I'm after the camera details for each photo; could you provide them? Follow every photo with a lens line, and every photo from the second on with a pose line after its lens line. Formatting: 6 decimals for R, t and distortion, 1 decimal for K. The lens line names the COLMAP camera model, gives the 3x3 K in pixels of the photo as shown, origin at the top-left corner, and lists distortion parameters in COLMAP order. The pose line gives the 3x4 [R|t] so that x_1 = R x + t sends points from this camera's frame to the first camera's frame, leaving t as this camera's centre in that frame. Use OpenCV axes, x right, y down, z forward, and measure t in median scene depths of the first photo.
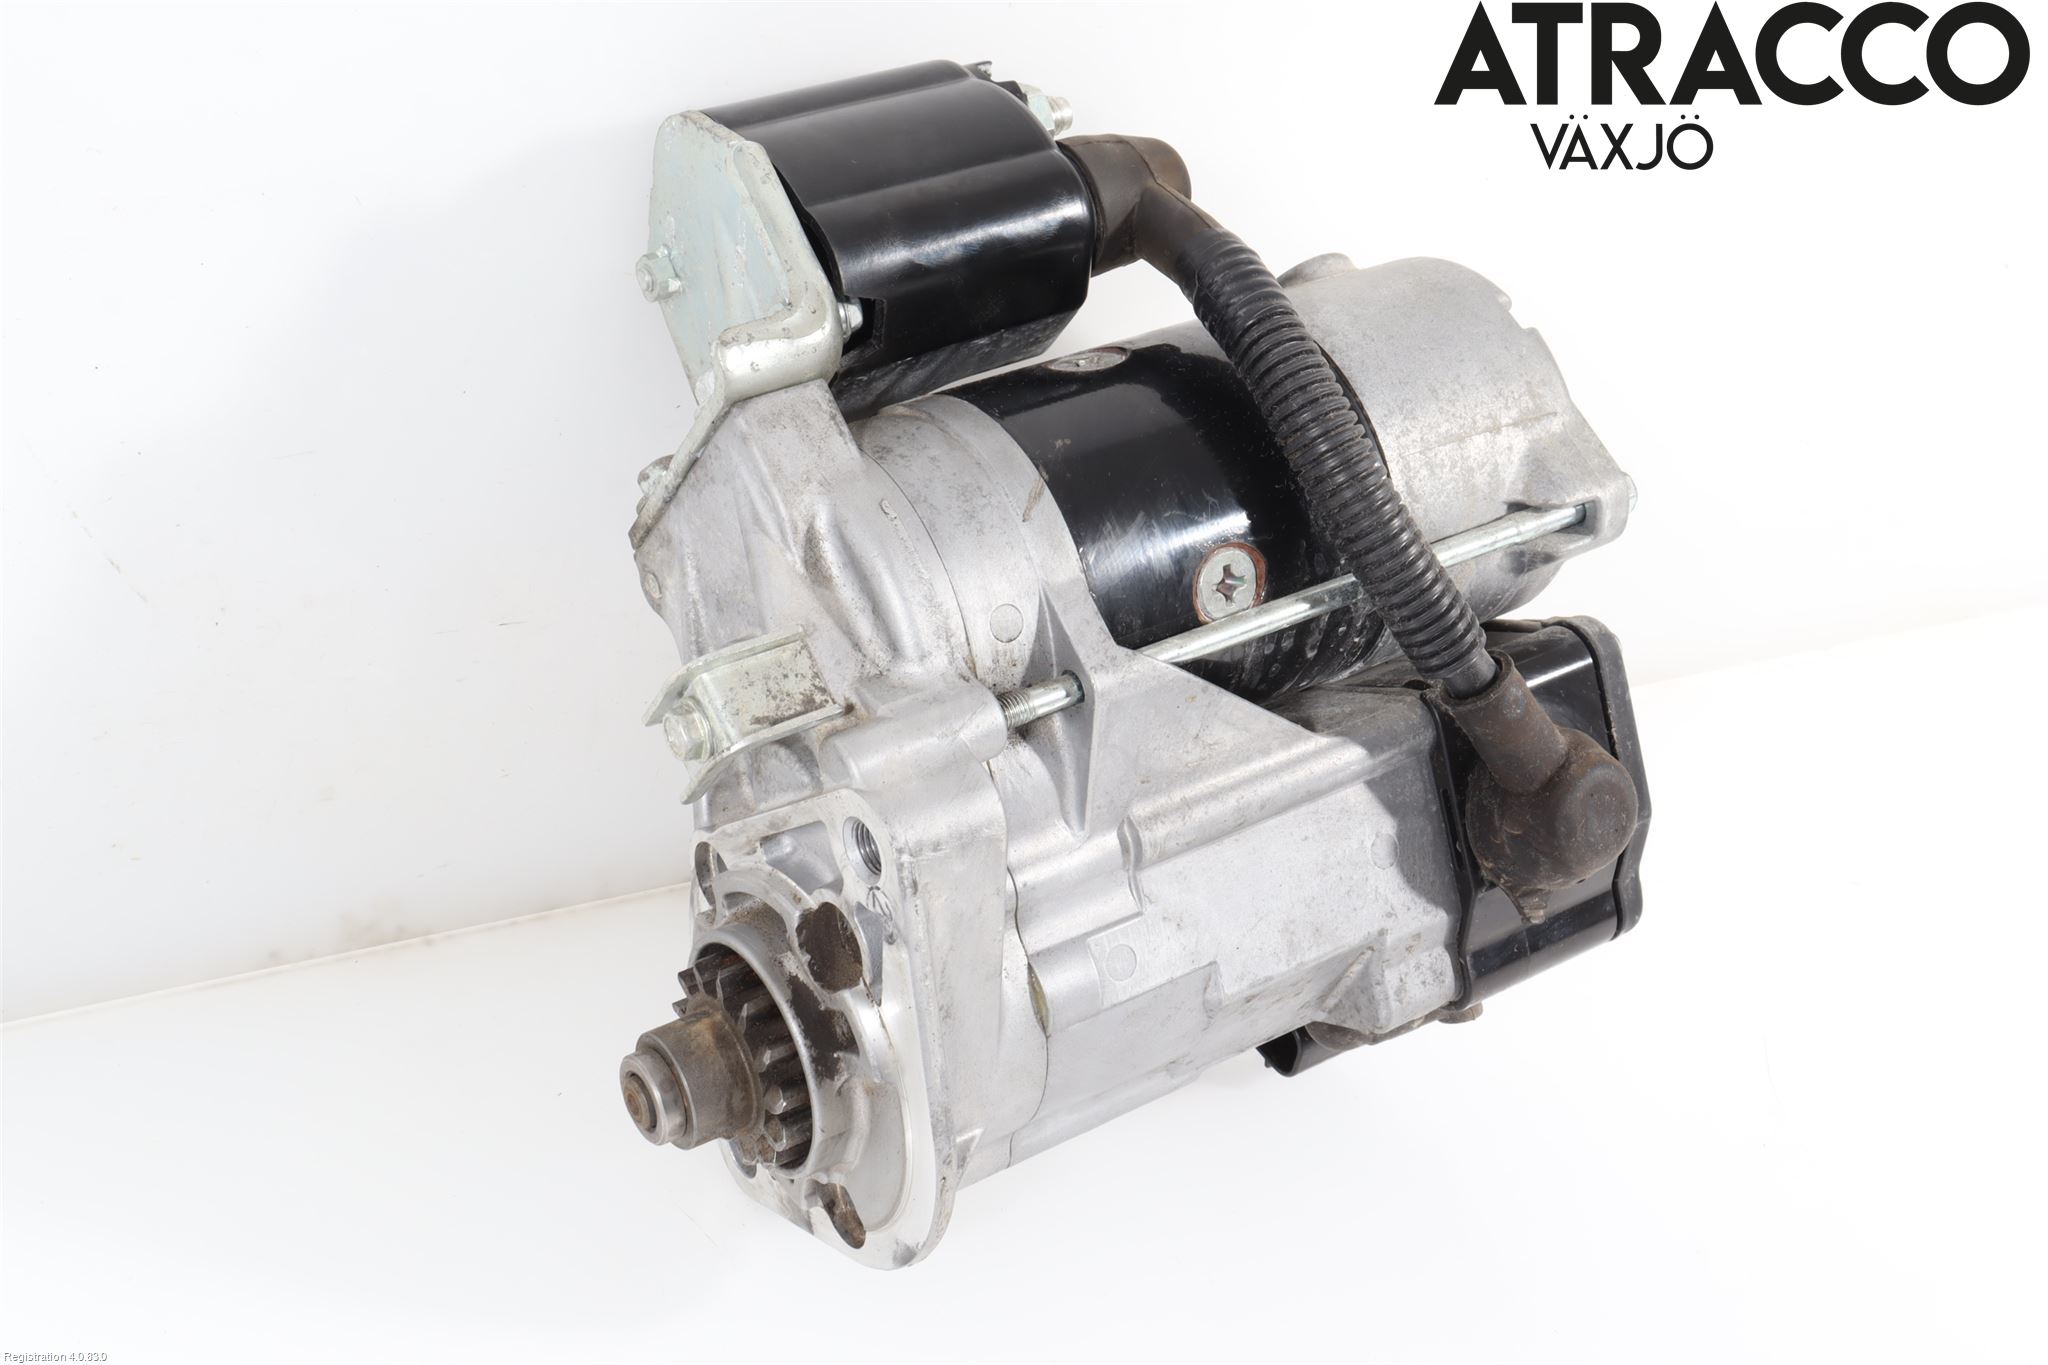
lens RADIAL K [[2915.7, 0, 1024.0], [0, 2915.7, 684.8], [0, 0, 1]] dist [0.004855, 0.000000]
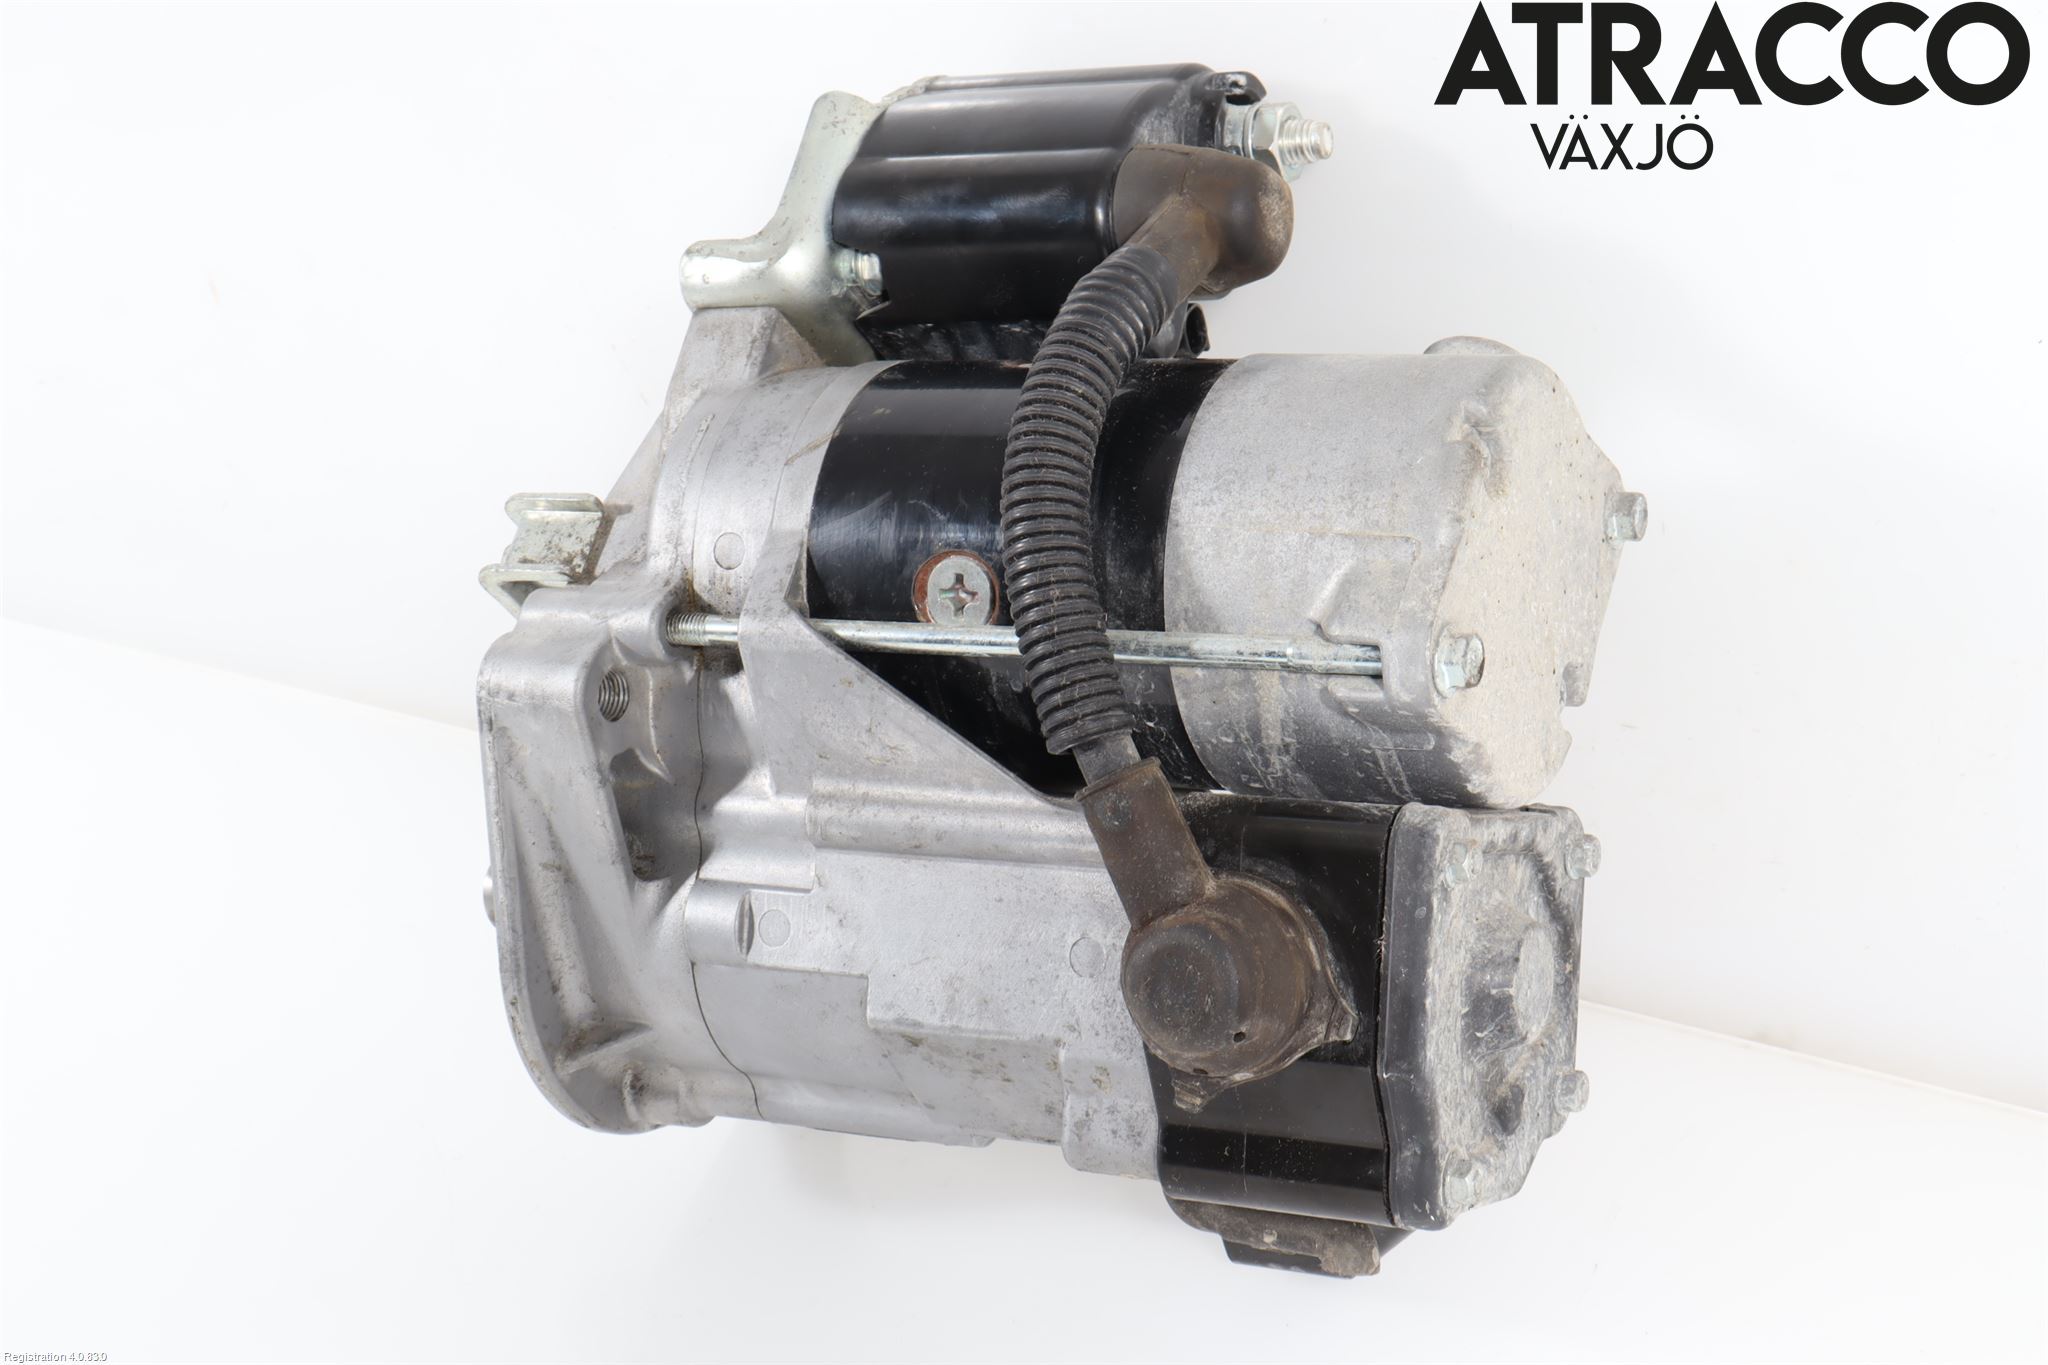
lens RADIAL K [[3359.8, 0, 1024.3], [0, 3359.8, 680.4], [0, 0, 1]] dist [0.024273, 0.000000]
pose [[0.429777, 0.236946, -0.871291, 1.029165], [-0.320980, 0.942017, 0.097852, -0.121003], [0.843957, 0.237613, 0.480912, 0.496819]]
